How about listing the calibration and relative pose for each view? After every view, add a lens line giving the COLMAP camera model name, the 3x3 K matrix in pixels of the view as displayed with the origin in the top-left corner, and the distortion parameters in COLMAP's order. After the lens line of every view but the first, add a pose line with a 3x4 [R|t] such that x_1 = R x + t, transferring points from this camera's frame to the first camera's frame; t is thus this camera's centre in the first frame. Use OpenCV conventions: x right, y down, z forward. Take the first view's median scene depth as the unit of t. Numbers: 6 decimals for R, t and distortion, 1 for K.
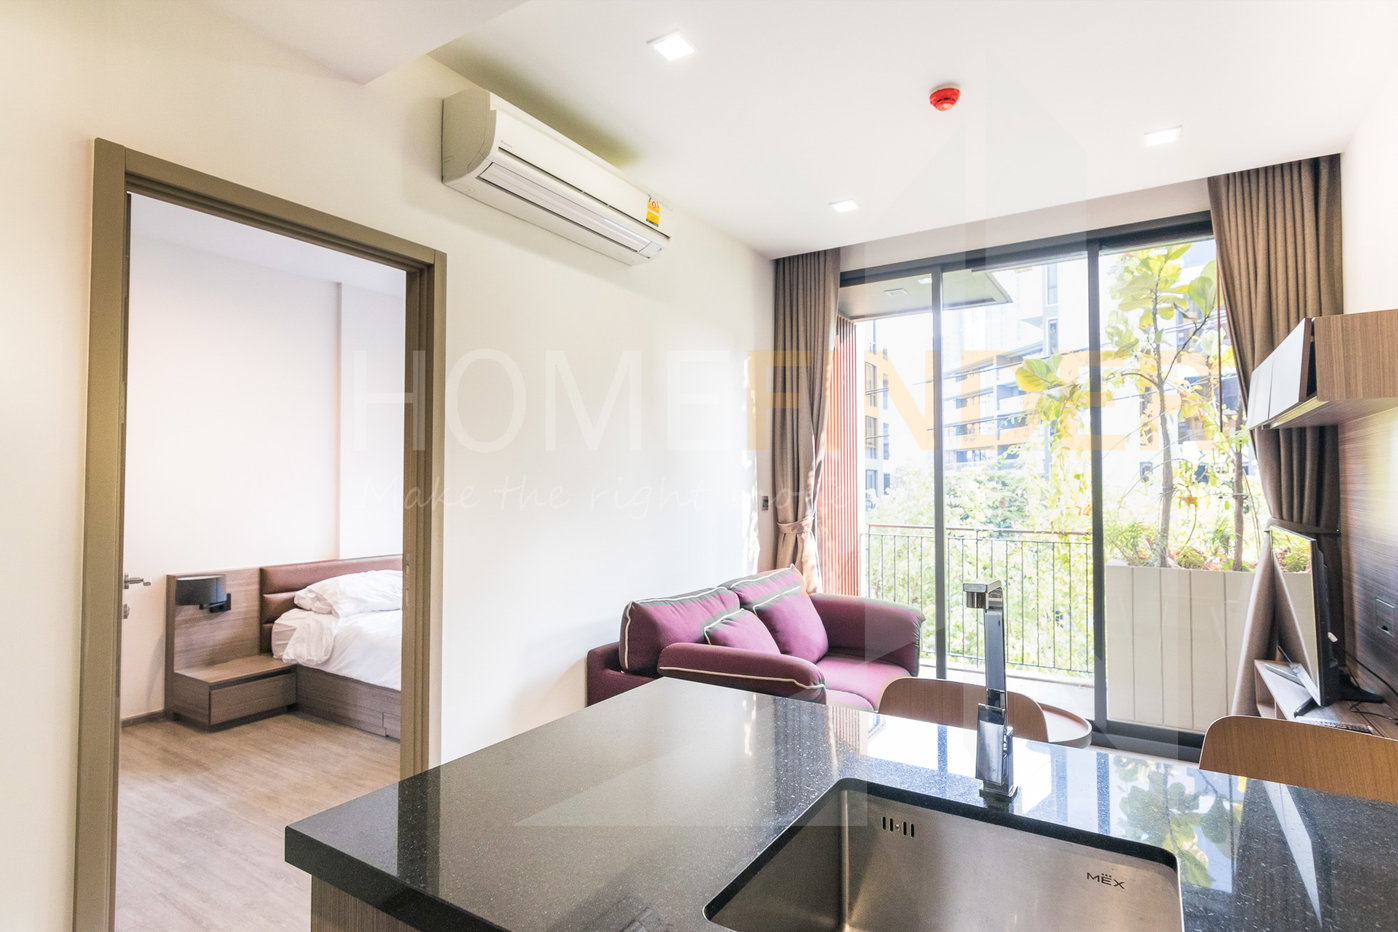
lens RADIAL K [[719.2, 0, 688.7], [0, 719.2, 460.7], [0, 0, 1]] dist [0.005270, 0.000115]
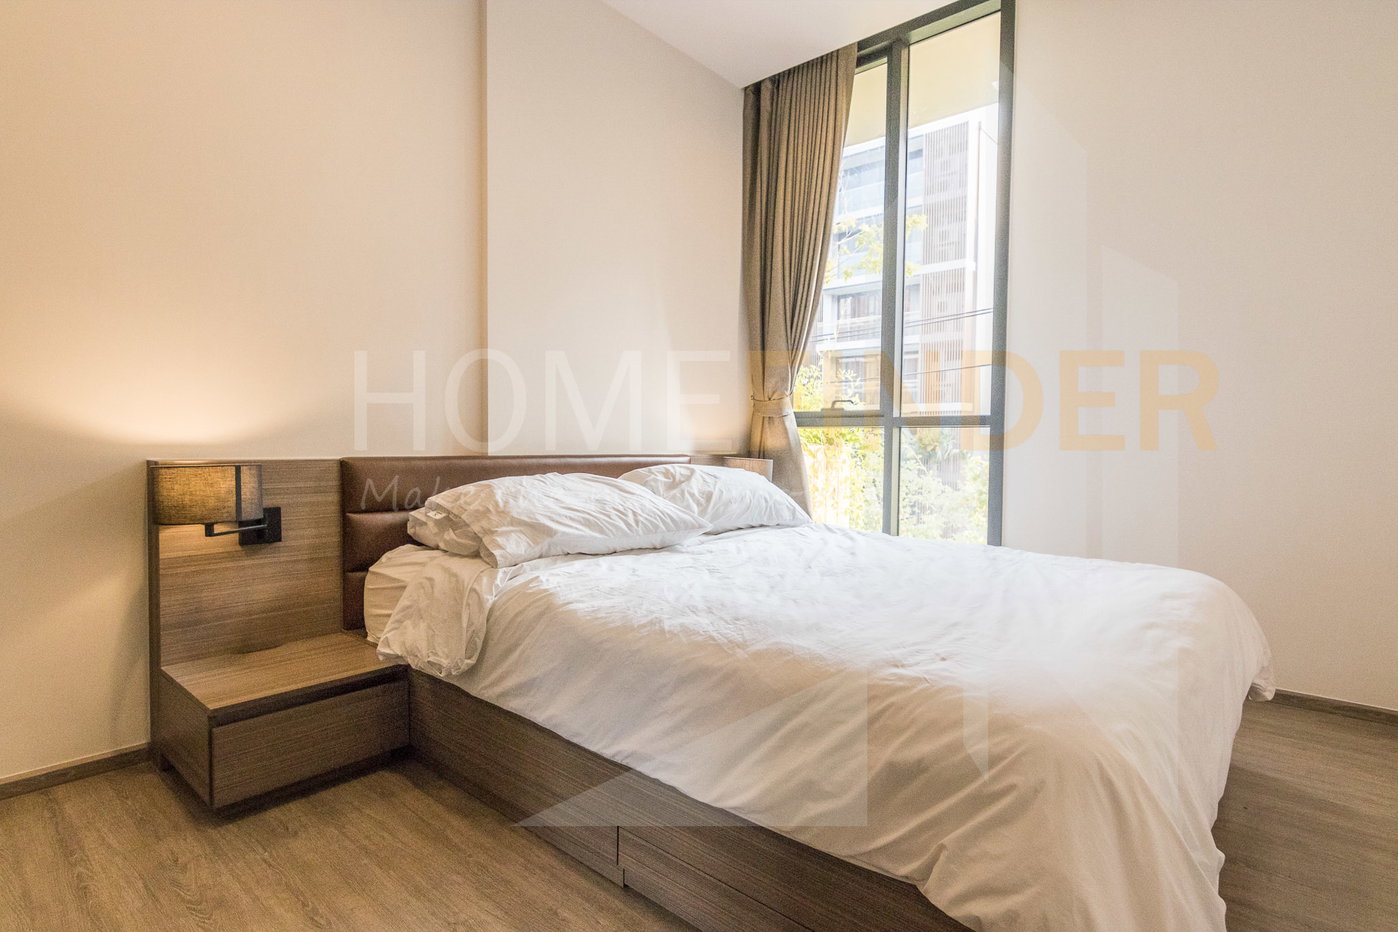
lens RADIAL K [[709.3, 0, 685.4], [0, 709.3, 462.3], [0, 0, 1]] dist [0.010759, 0.000319]
pose [[0.987540, 0.017067, -0.156441, -0.297237], [-0.007581, 0.998107, 0.061029, 0.124308], [0.157187, -0.059083, 0.985800, 0.580968]]
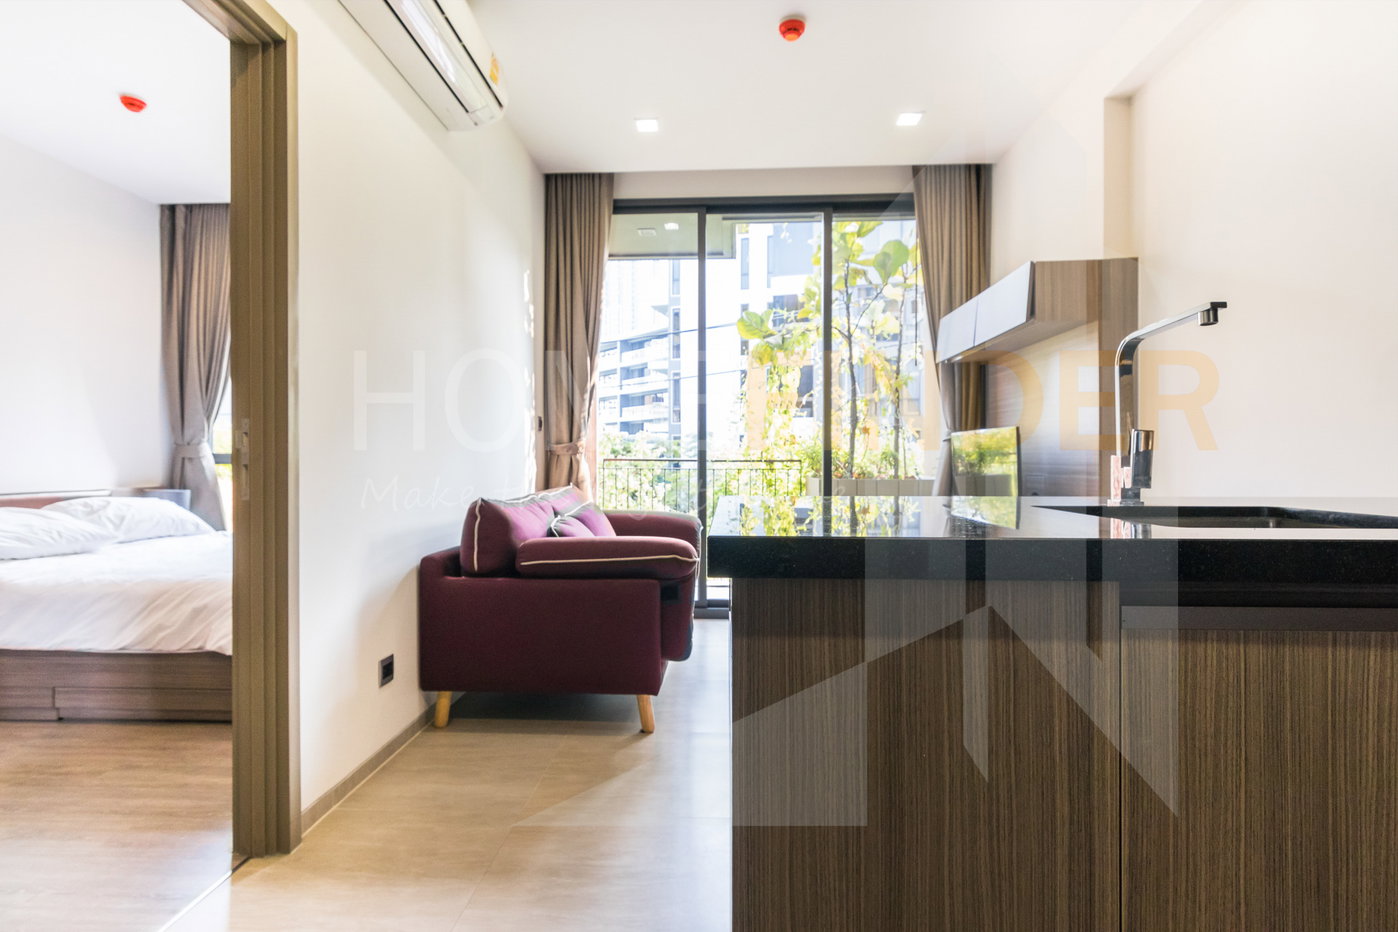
lens RADIAL K [[709.3, 0, 685.4], [0, 709.3, 462.3], [0, 0, 1]] dist [0.010759, 0.000319]
pose [[0.872550, 0.000212, 0.488525, -0.196230], [-0.017301, 0.999386, 0.030468, 0.080437], [-0.488218, -0.035037, 0.872018, 0.063233]]
